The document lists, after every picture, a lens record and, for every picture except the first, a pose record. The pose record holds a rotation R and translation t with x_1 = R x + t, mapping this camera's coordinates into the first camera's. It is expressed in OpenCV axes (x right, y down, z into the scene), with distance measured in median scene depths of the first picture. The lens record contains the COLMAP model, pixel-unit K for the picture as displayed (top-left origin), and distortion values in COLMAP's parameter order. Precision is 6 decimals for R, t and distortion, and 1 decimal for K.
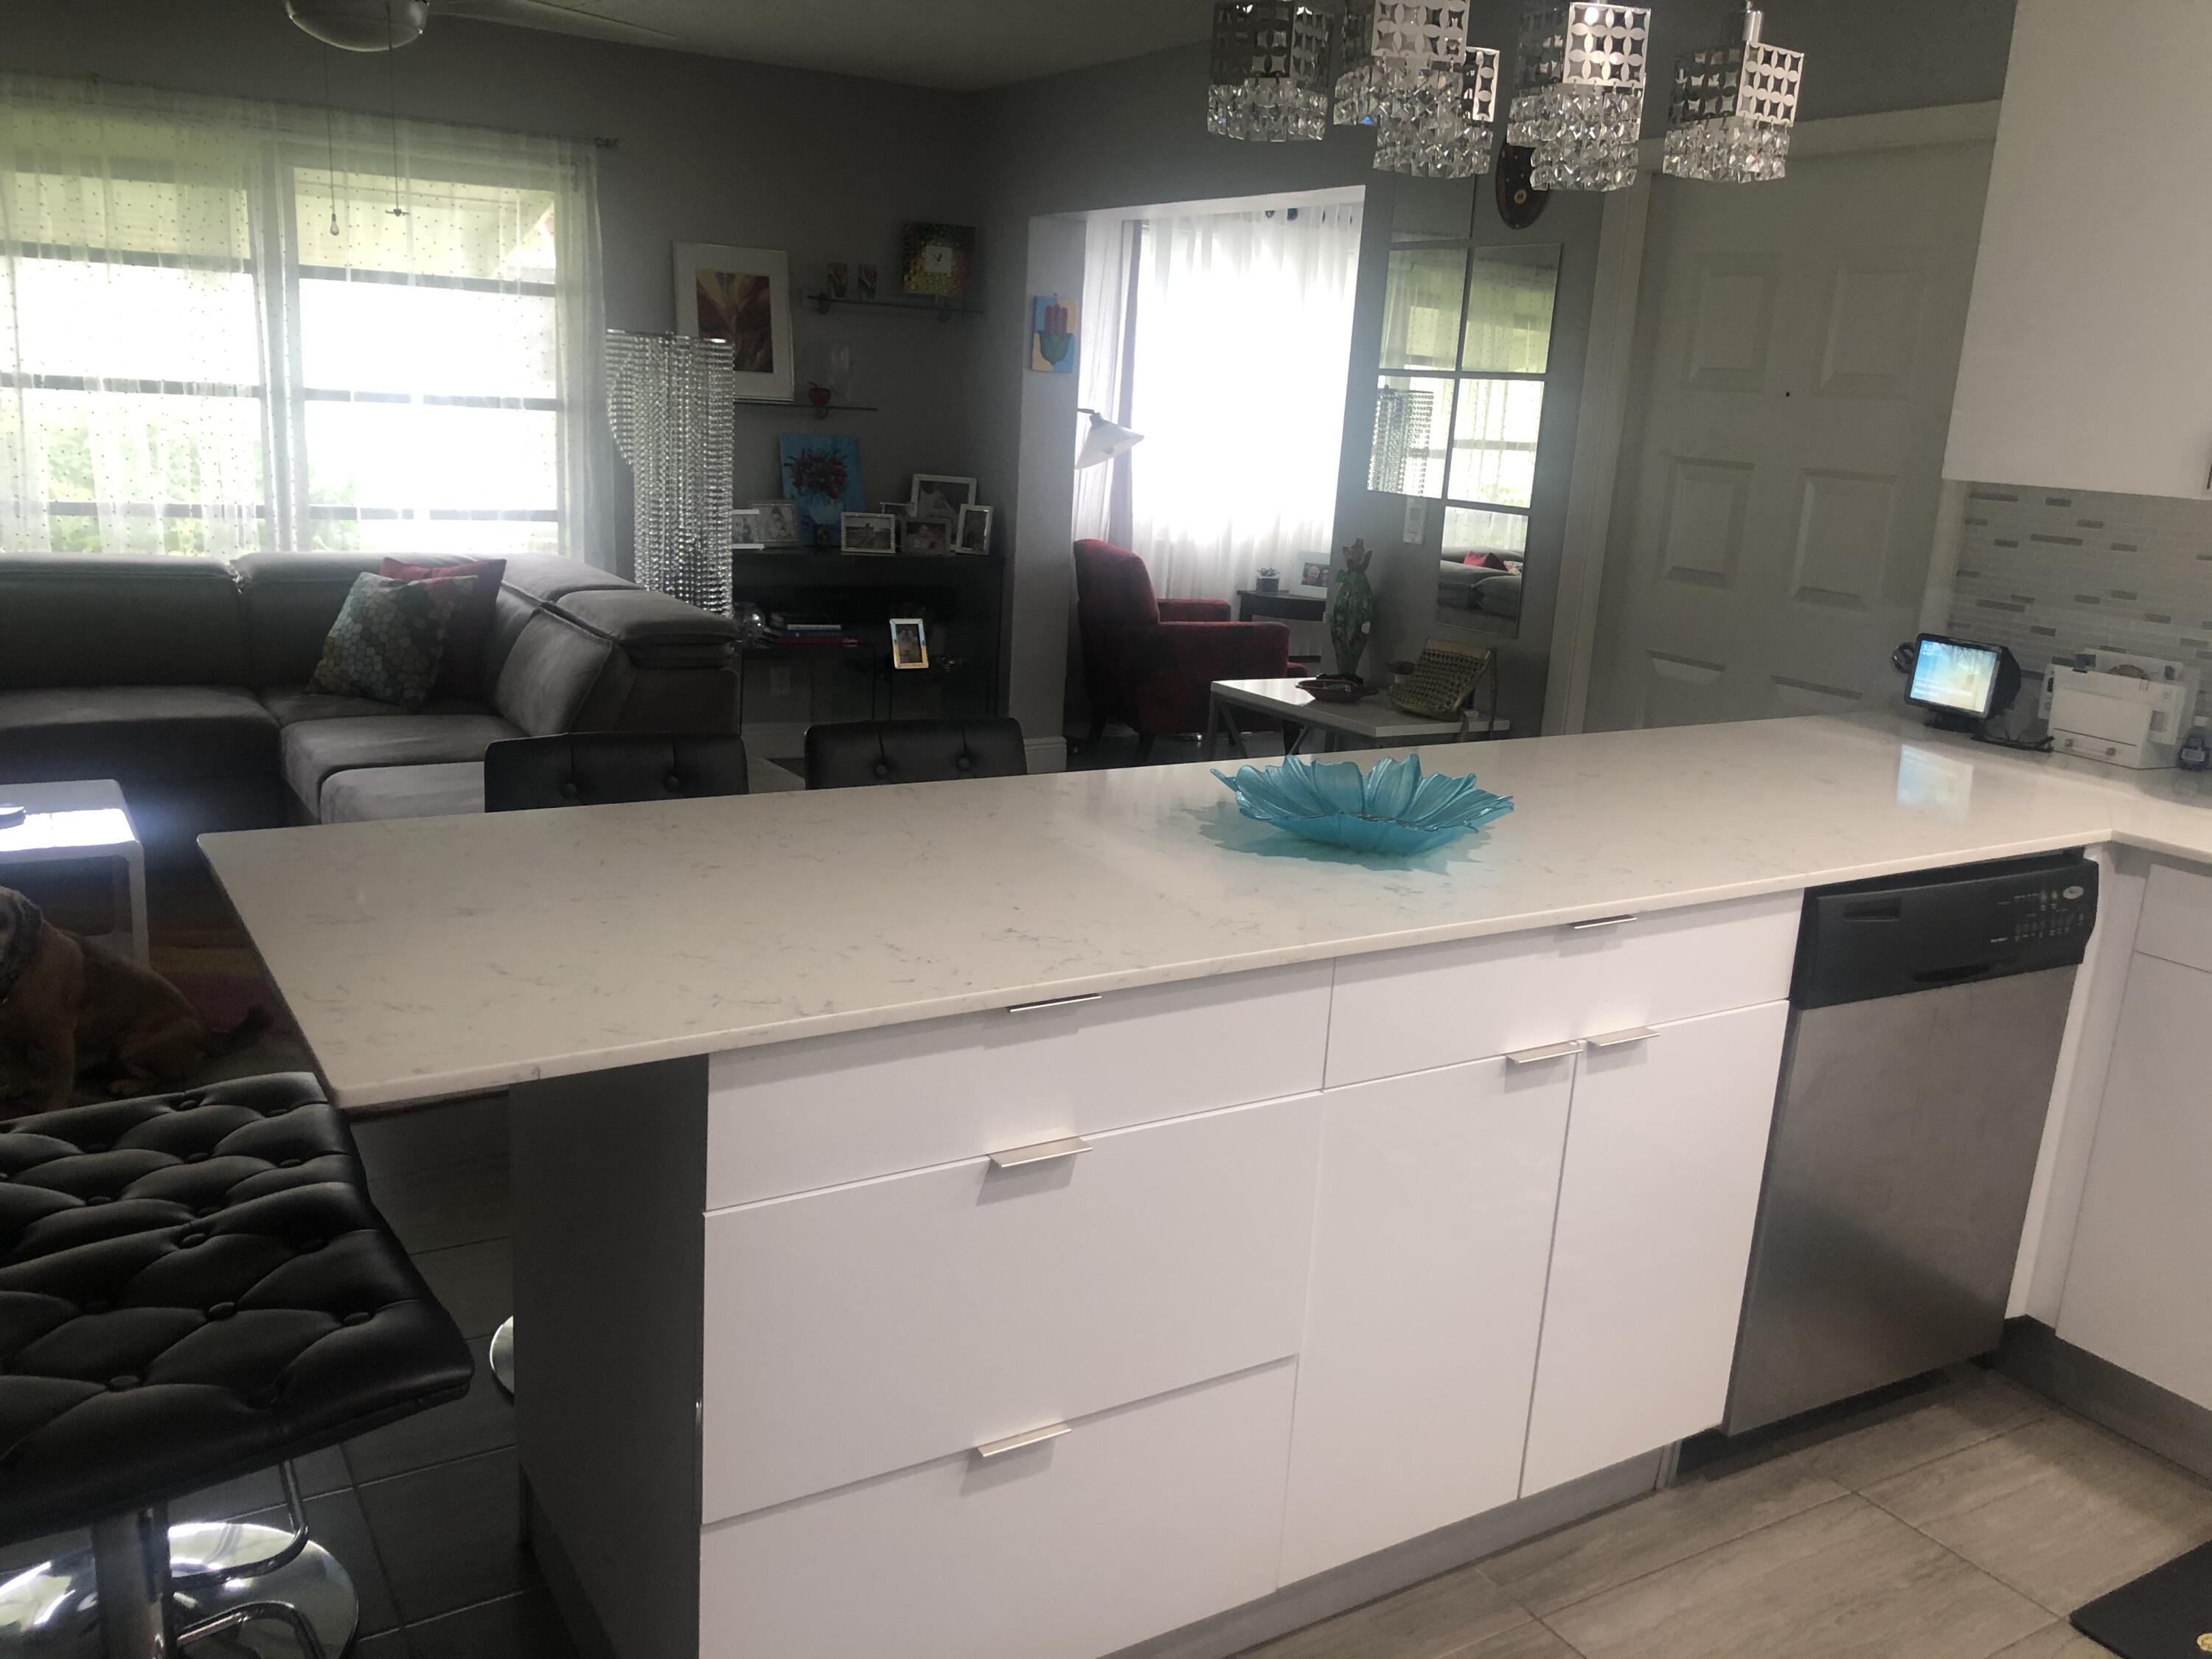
lens RADIAL K [[1847.3, 0, 1101.5], [0, 1847.3, 833.6], [0, 0, 1]] dist [0.005654, 0.015833]
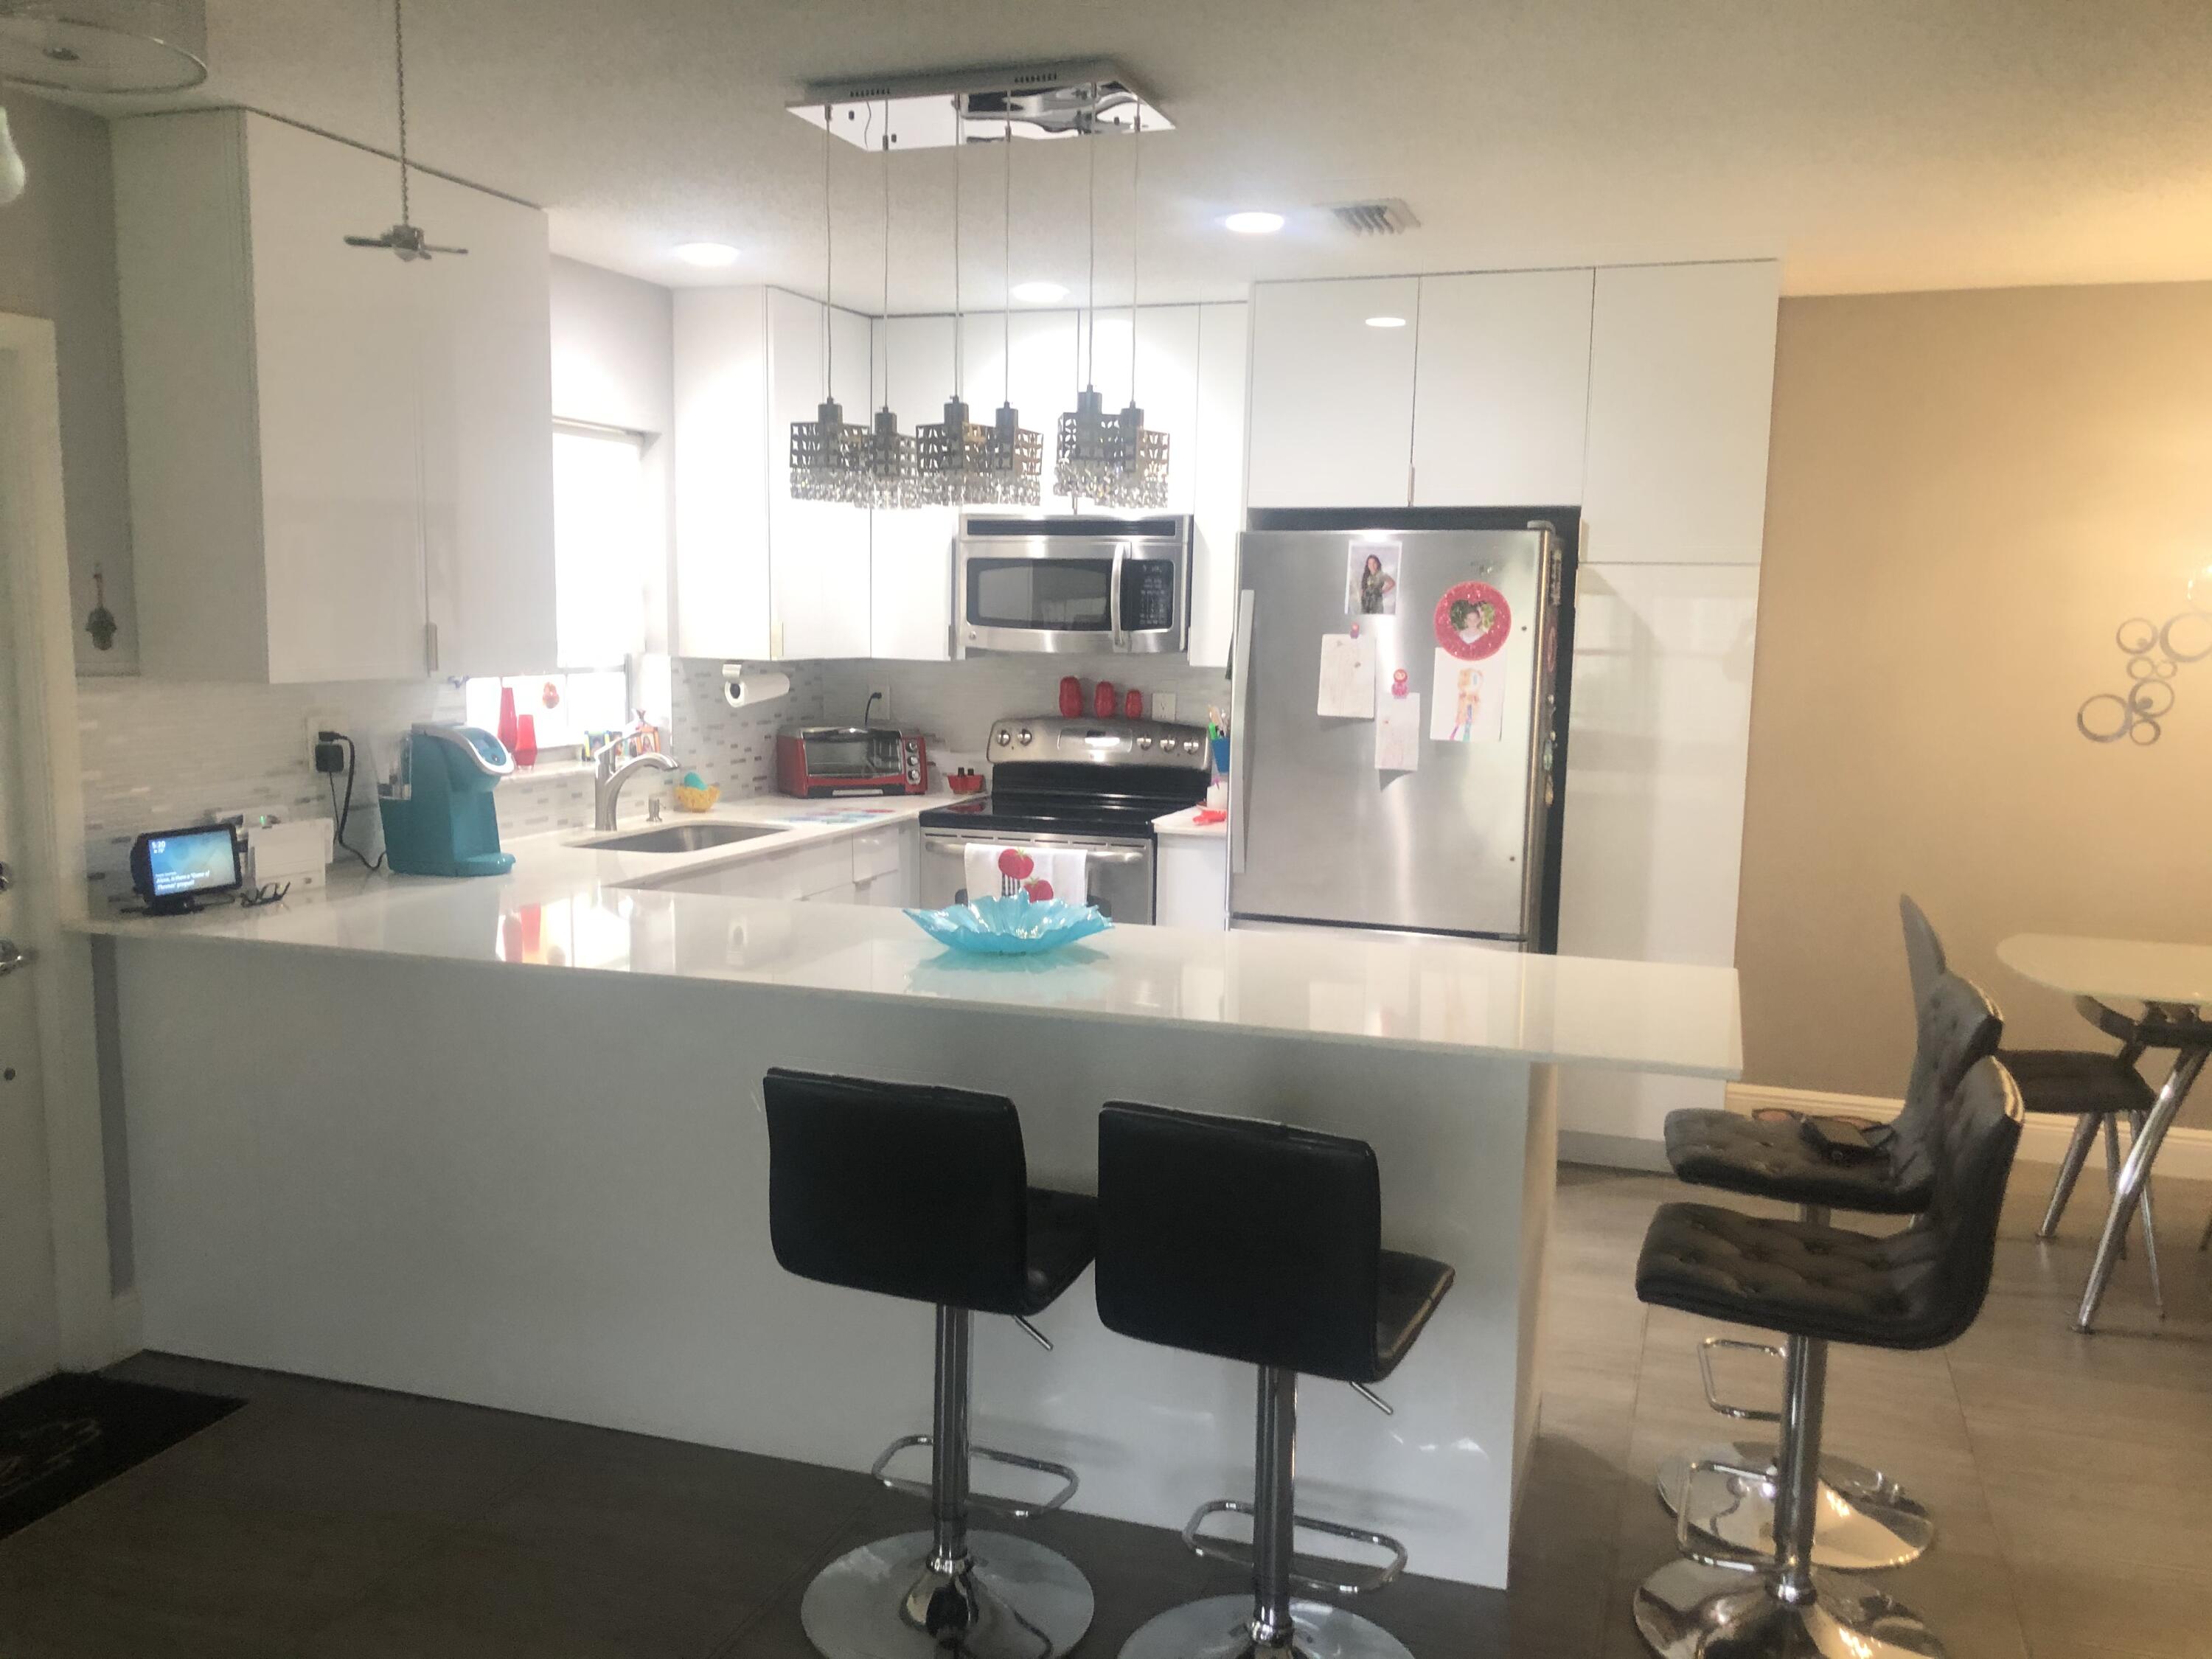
lens RADIAL K [[1847.3, 0, 1114.5], [0, 1847.3, 851.4], [0, 0, 1]] dist [0.005654, 0.015833]
pose [[-0.630882, -0.166679, 0.757764, -0.399488], [0.138626, 0.936722, 0.321457, -0.208652], [-0.763394, 0.307847, -0.567855, 0.689011]]
